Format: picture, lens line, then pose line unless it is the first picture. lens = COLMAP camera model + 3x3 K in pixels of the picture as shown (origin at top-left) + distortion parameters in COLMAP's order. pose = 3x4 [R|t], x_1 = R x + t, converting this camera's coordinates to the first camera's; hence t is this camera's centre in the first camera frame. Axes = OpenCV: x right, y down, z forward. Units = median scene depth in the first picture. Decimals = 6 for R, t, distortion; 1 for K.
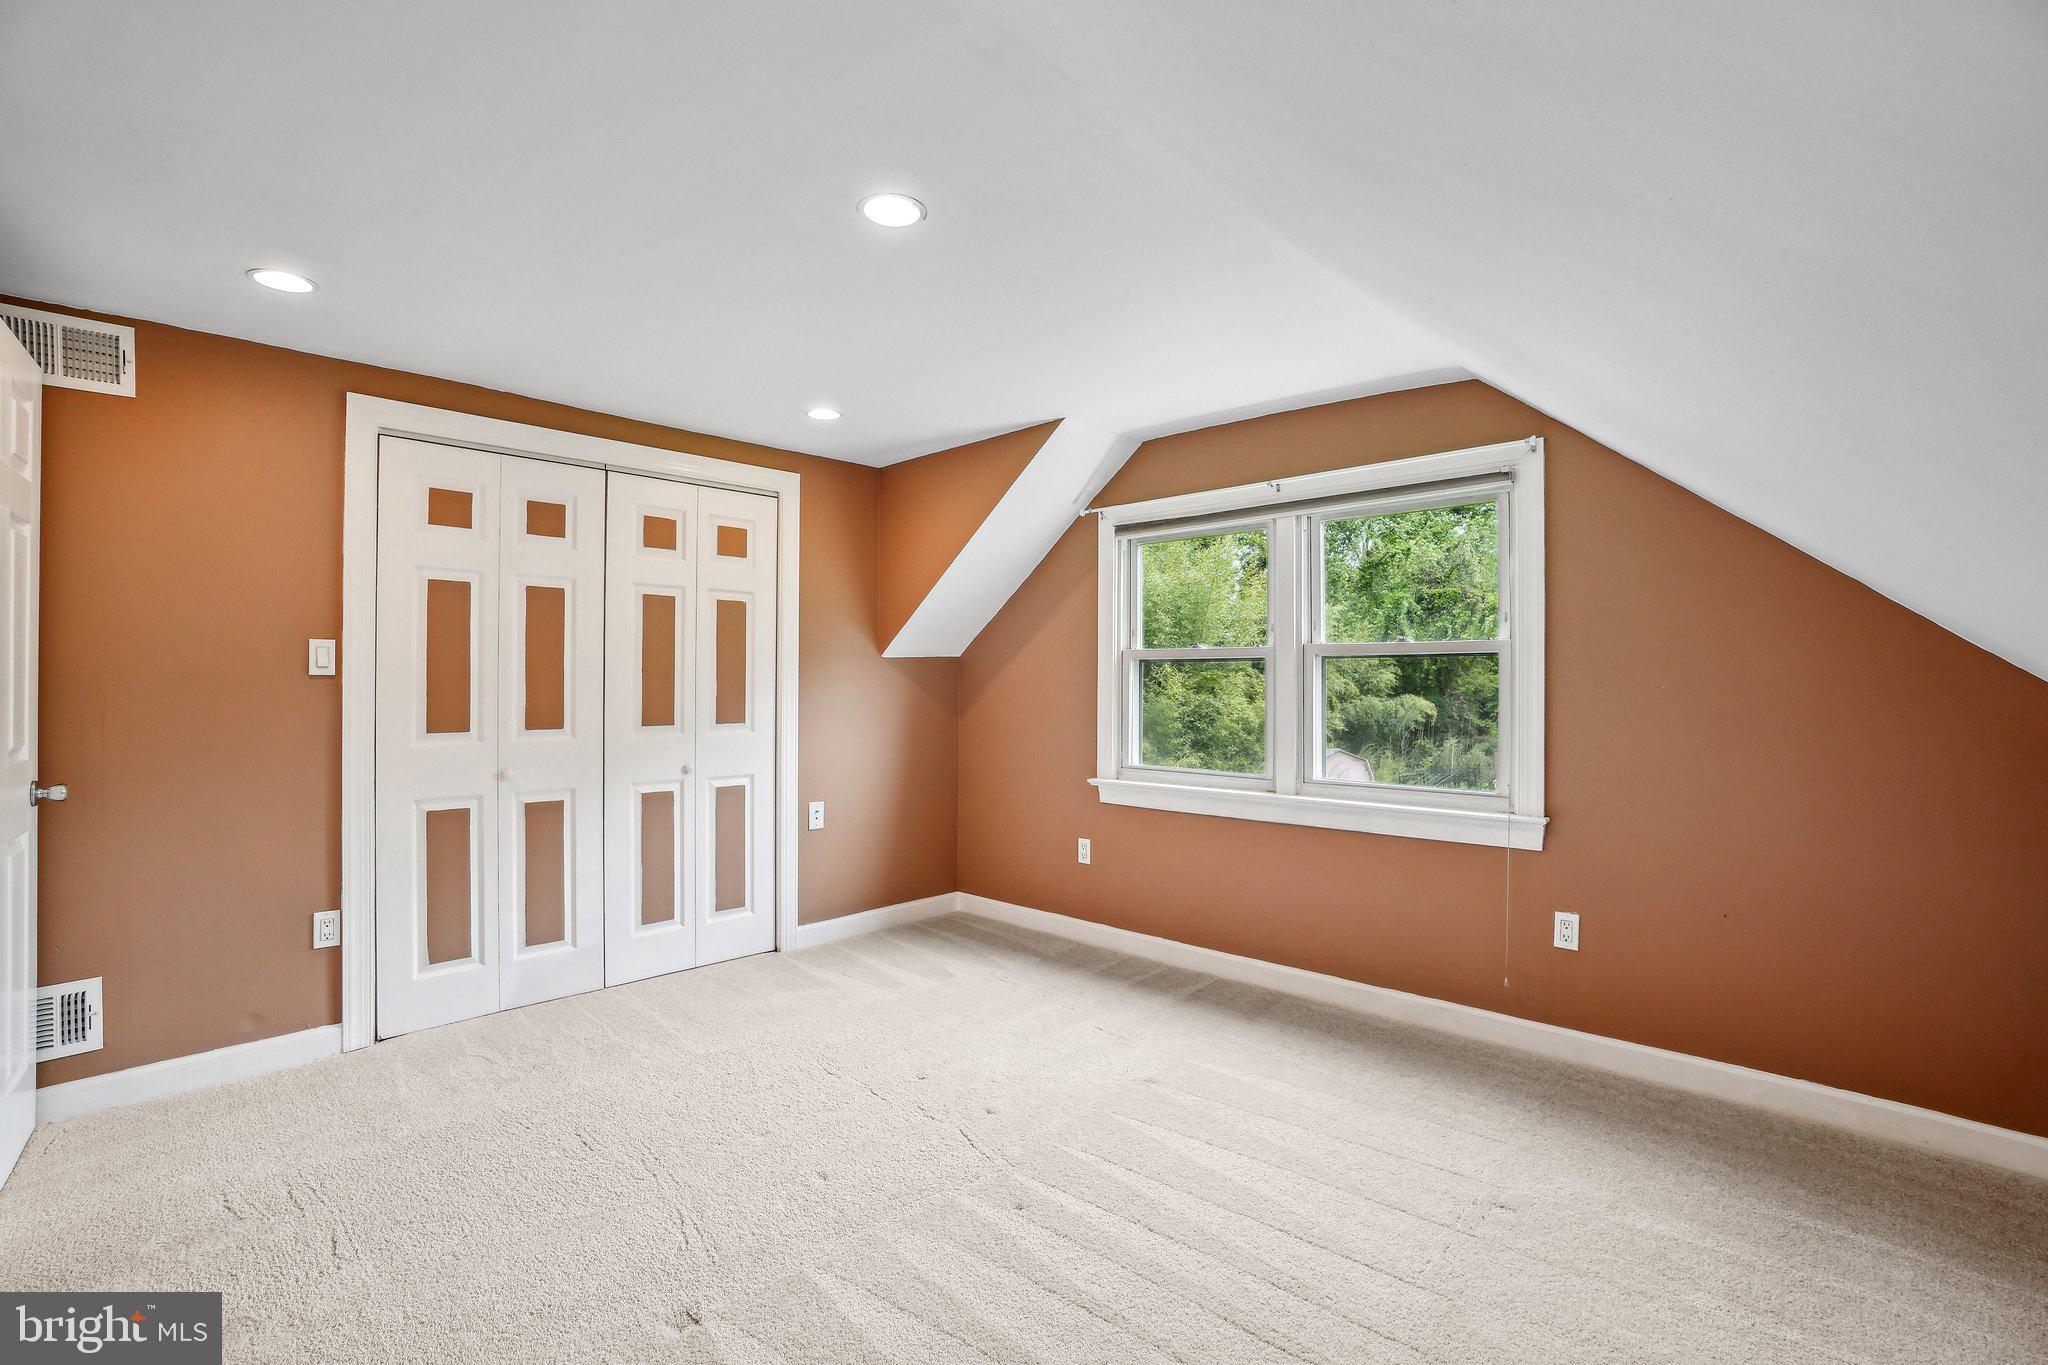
lens RADIAL K [[915.2, 0, 1015.0], [0, 915.2, 678.9], [0, 0, 1]] dist [-0.009709, 0.000507]
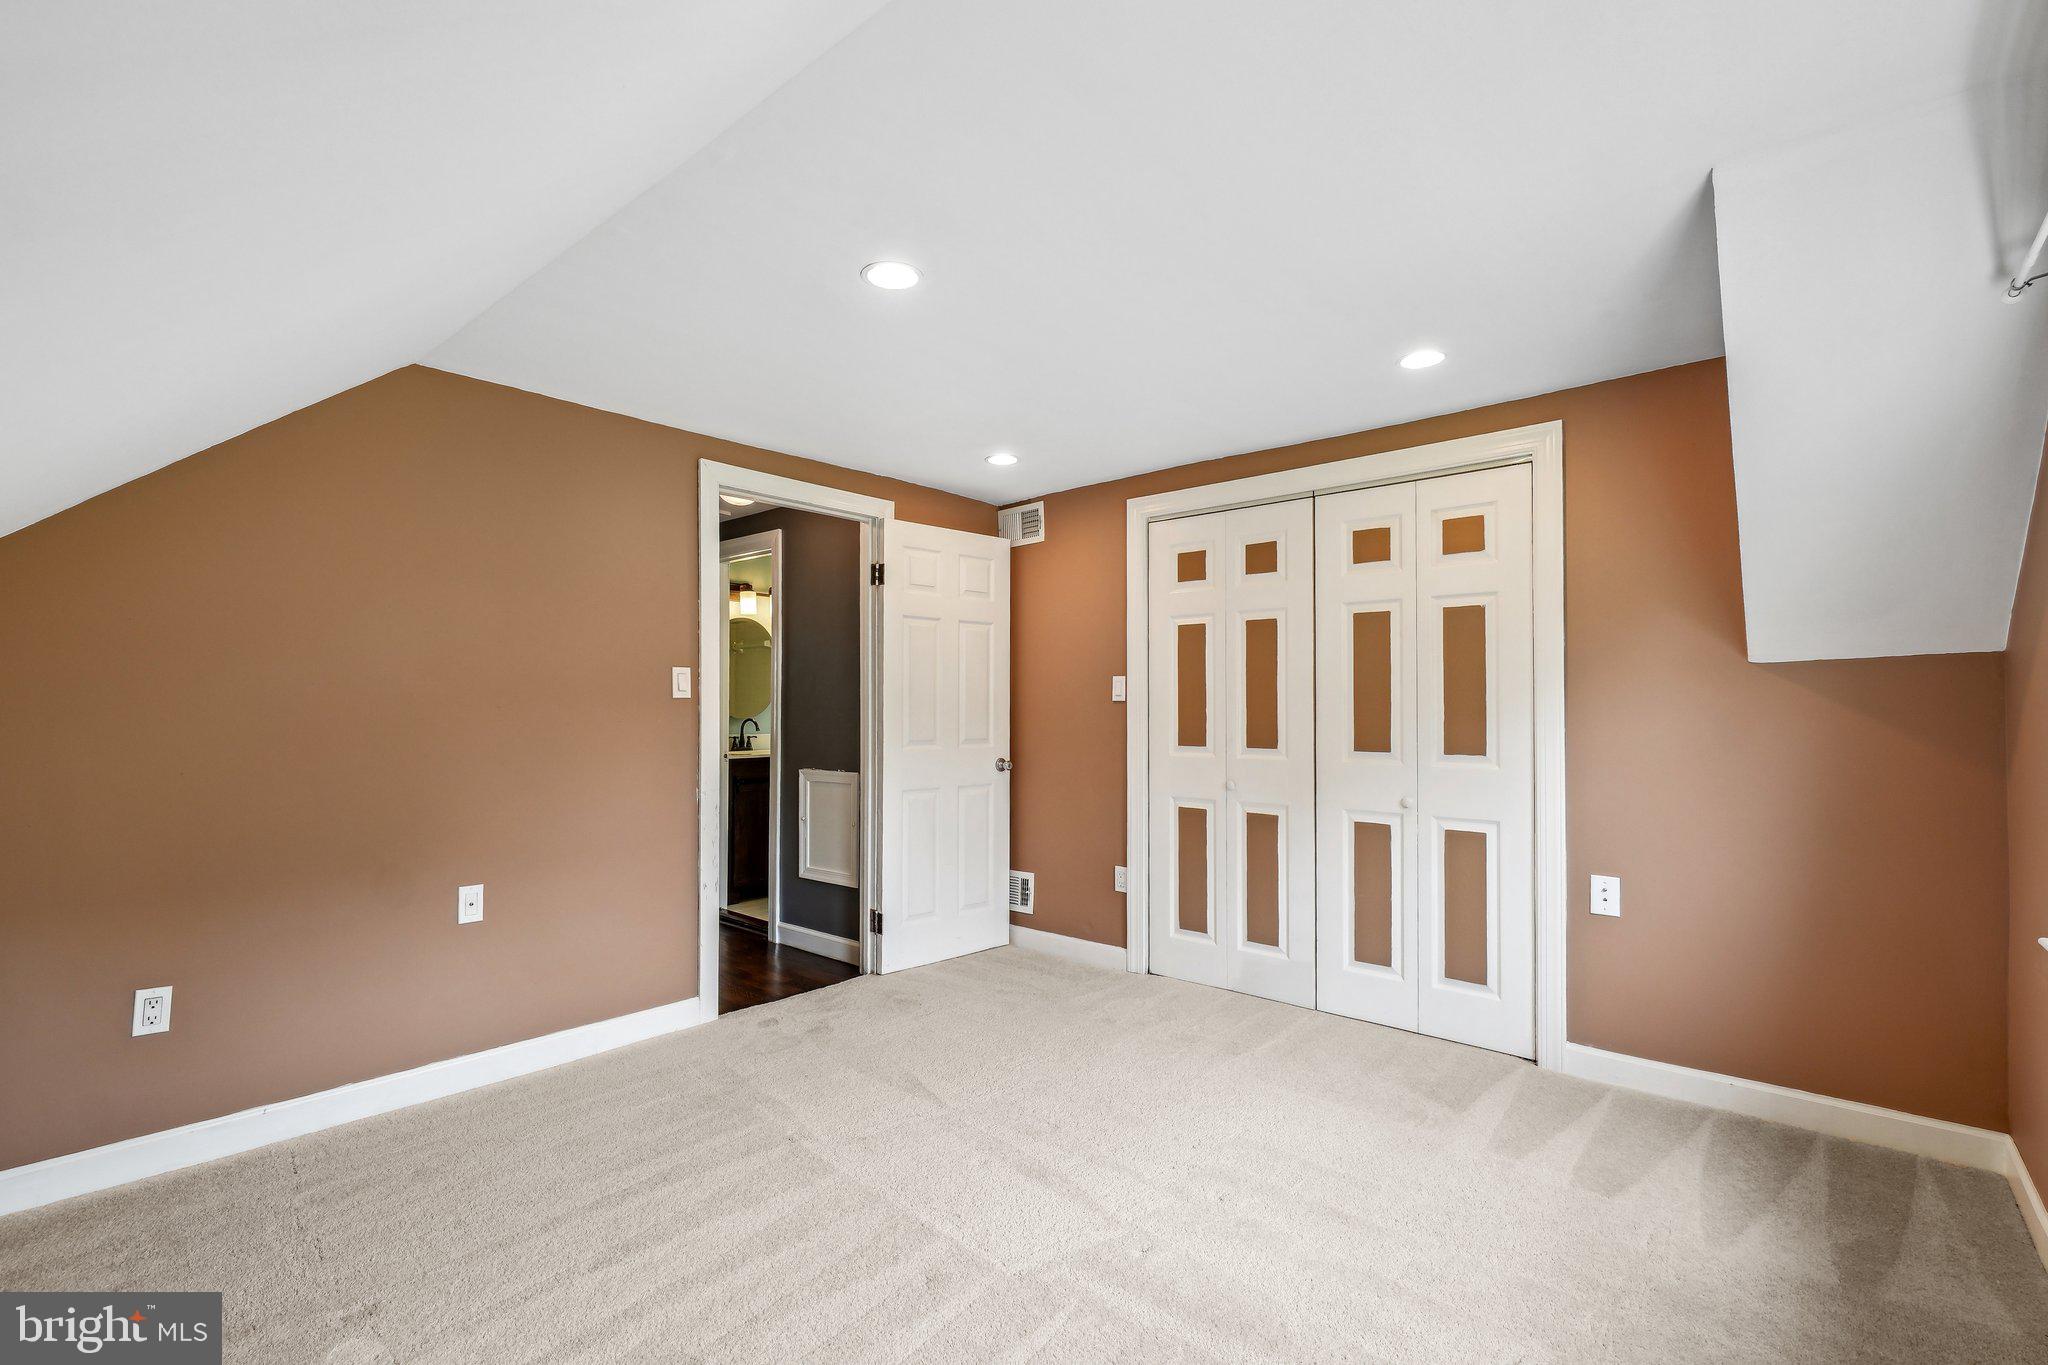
lens RADIAL K [[915.2, 0, 1012.0], [0, 915.2, 691.7], [0, 0, 1]] dist [-0.009709, 0.000507]
pose [[0.048462, -0.015508, -0.998705, 0.564040], [0.006787, 0.999861, -0.015196, 0.001397], [0.998802, -0.006042, 0.048561, 0.635018]]
